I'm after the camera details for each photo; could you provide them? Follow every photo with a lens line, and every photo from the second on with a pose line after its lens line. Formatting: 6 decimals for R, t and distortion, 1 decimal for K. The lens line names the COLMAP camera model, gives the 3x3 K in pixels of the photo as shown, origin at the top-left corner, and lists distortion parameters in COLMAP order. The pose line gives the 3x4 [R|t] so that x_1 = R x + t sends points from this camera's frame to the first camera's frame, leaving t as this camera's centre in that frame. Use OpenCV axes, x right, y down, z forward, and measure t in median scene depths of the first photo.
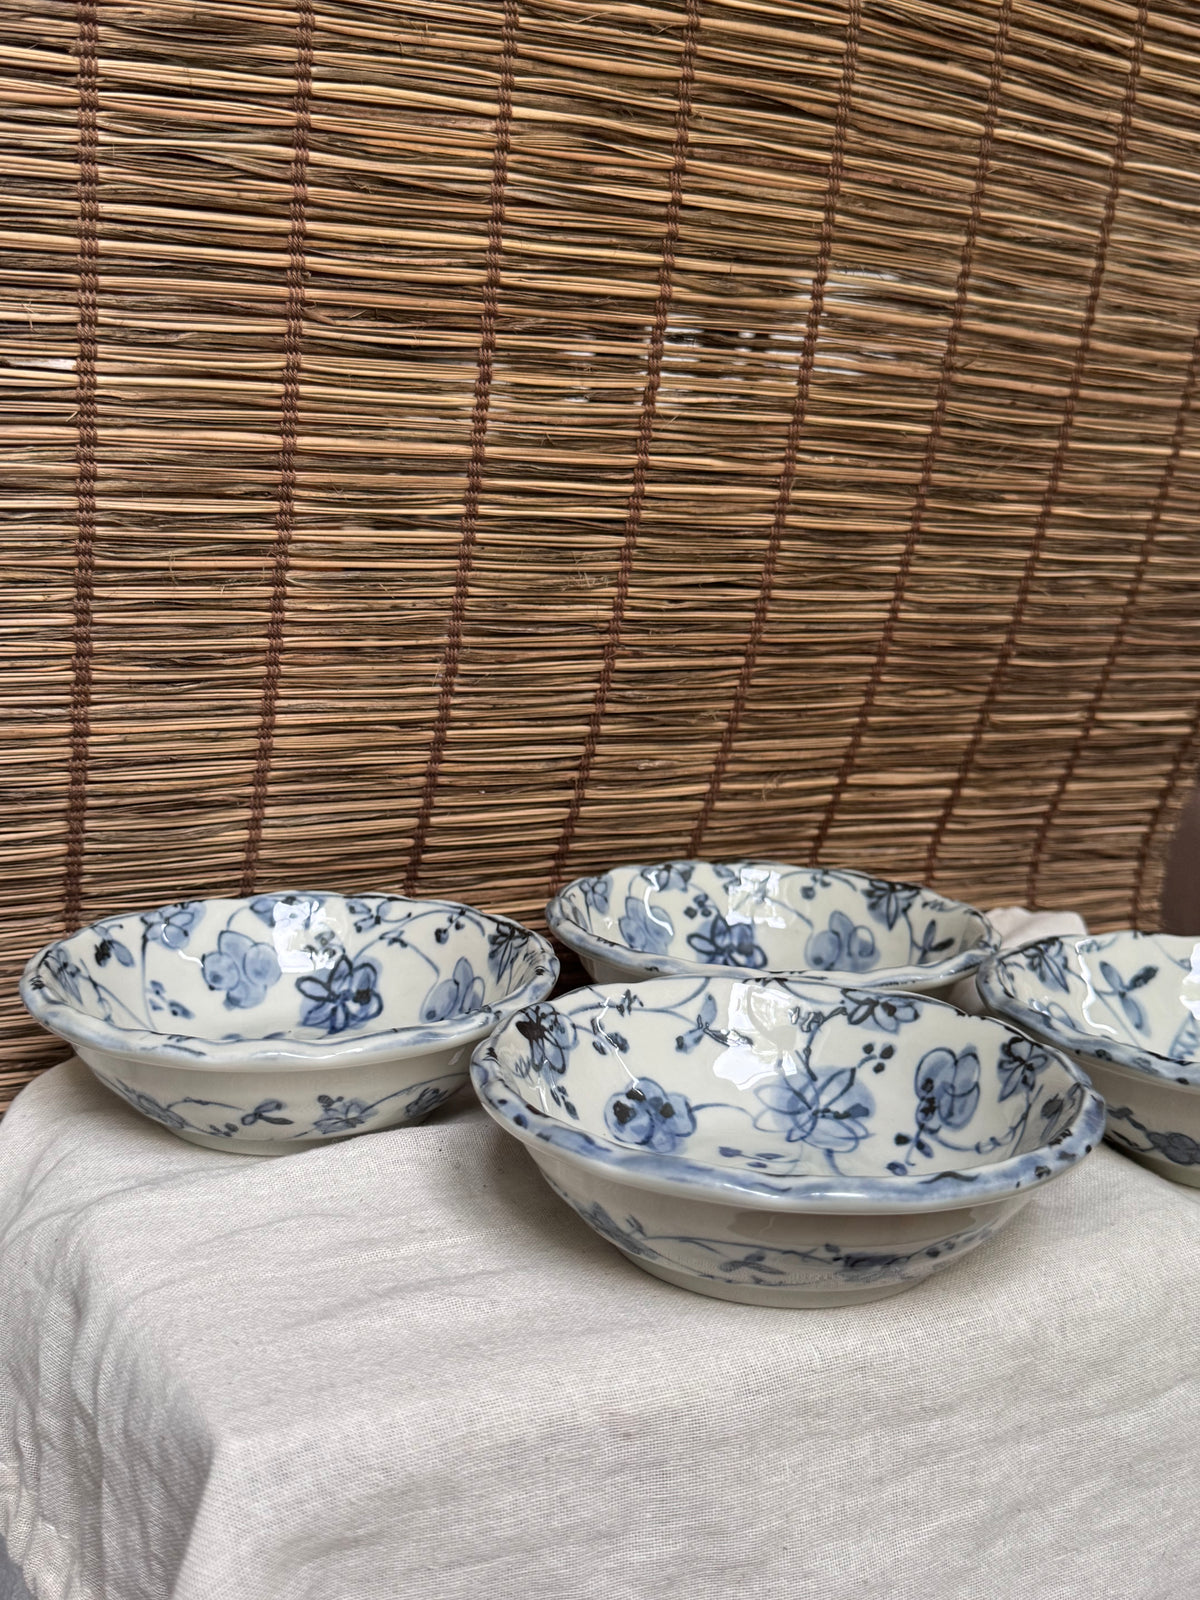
lens RADIAL K [[1629.3, 0, 600.0], [0, 1629.3, 800.0], [0, 0, 1]] dist [0.196156, -0.544346]
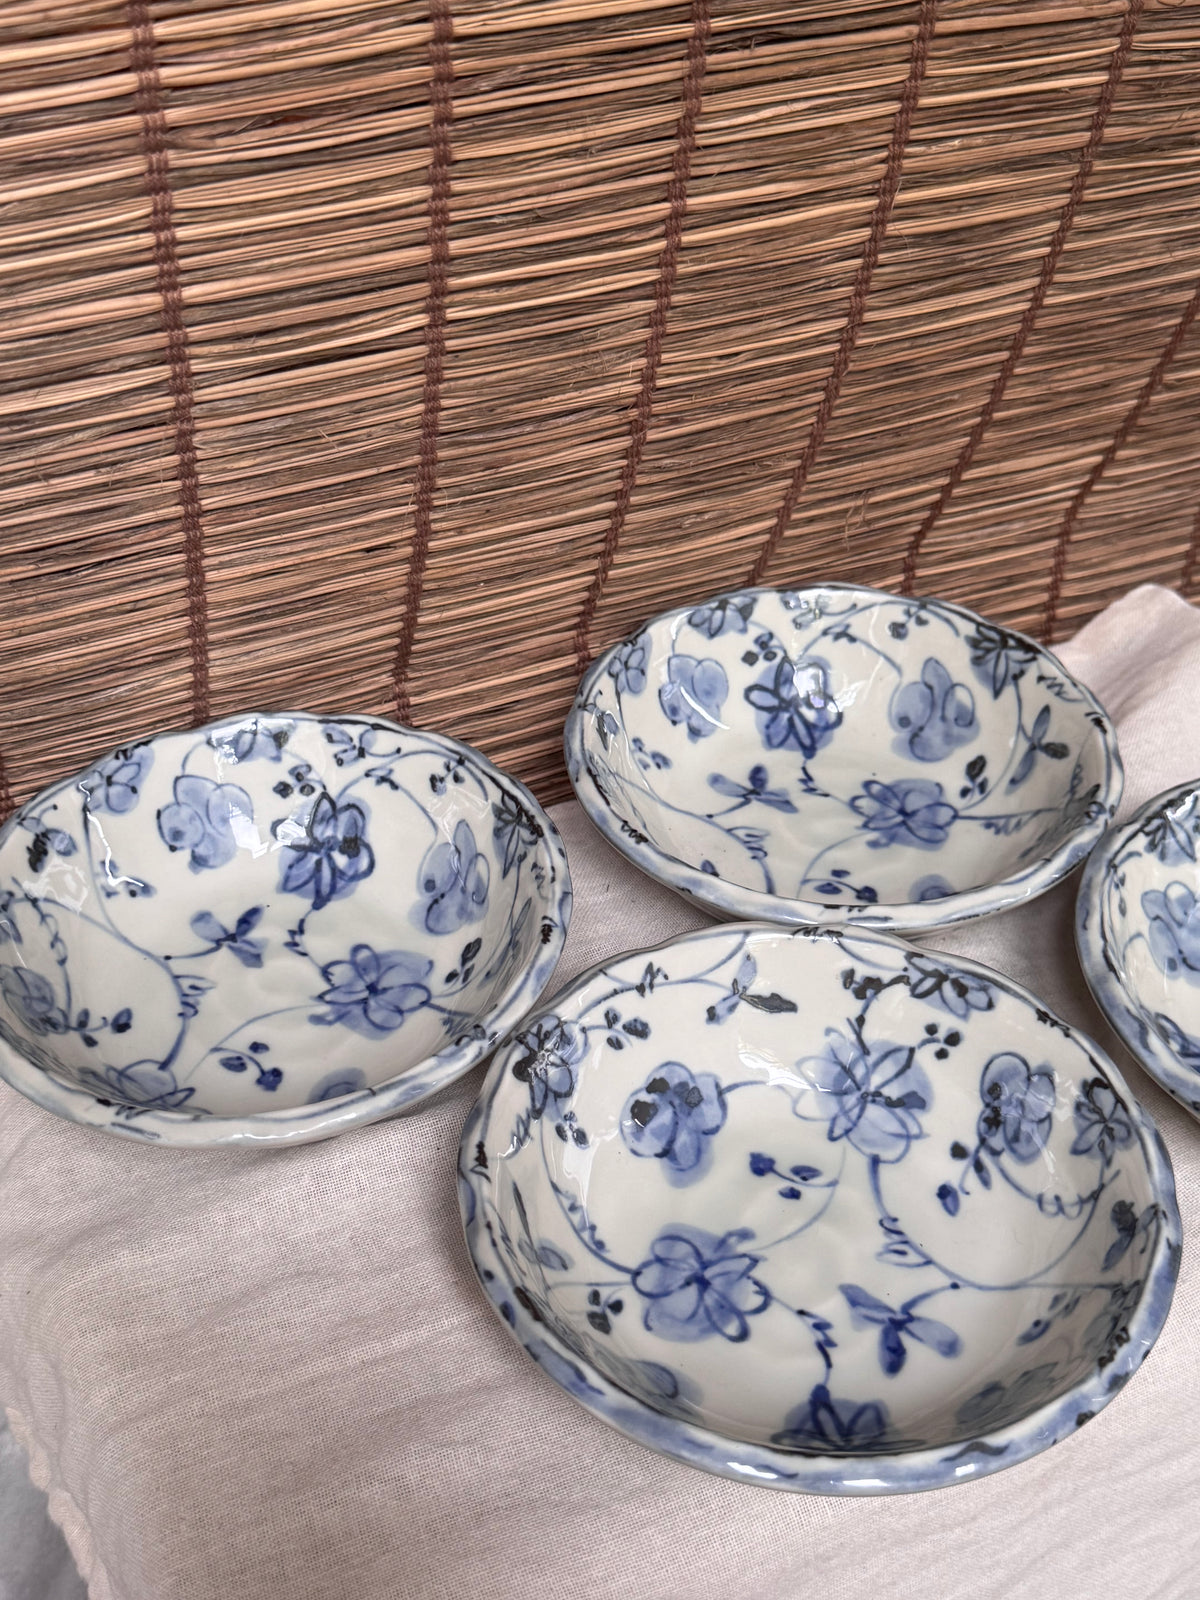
lens RADIAL K [[1921.5, 0, 597.5], [0, 1921.5, 811.2], [0, 0, 1]] dist [0.202801, -0.593223]
pose [[0.998330, 0.006568, -0.057397, 0.042166], [0.022258, 0.873090, 0.487051, -0.396628], [0.053312, -0.487515, 0.871486, 0.150971]]
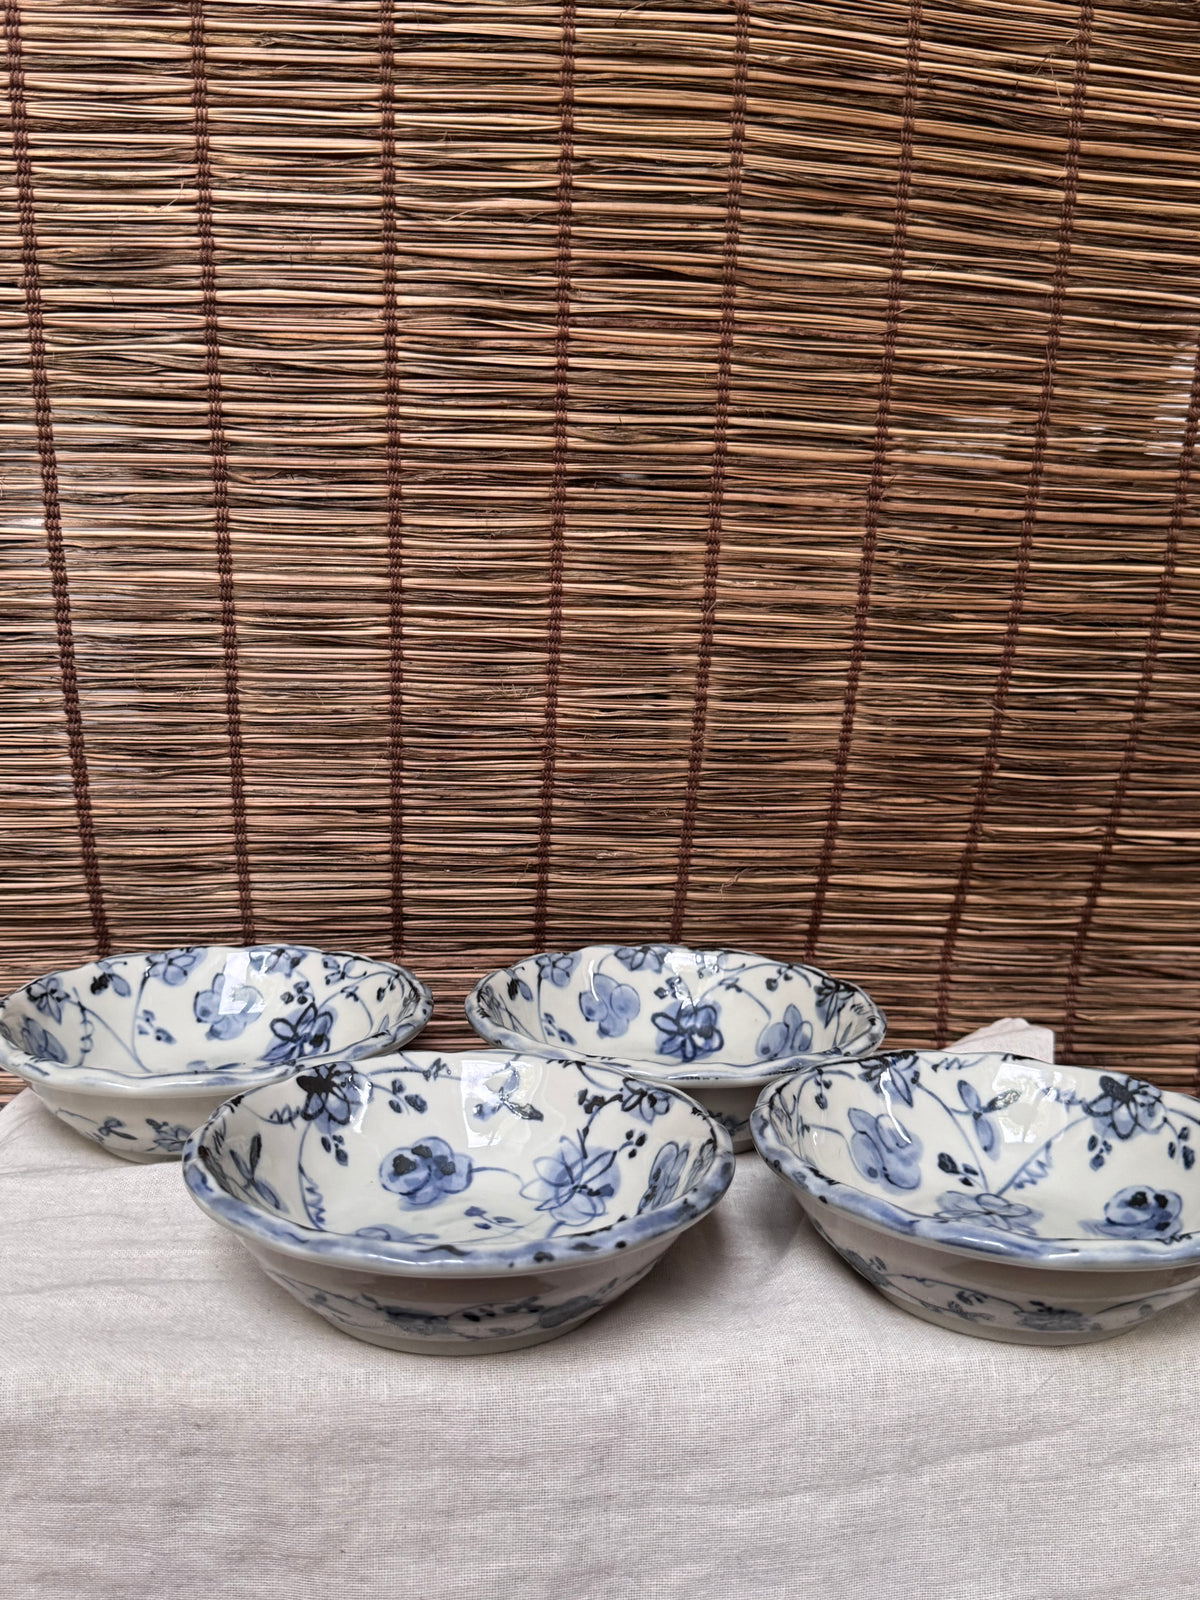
lens RADIAL K [[1629.3, 0, 600.0], [0, 1629.3, 800.0], [0, 0, 1]] dist [0.196156, -0.544346]
pose [[0.937117, 0.052463, -0.345048, 0.457942], [-0.060145, 0.998122, -0.011587, -0.051650], [0.343793, 0.031612, 0.938513, -0.036033]]
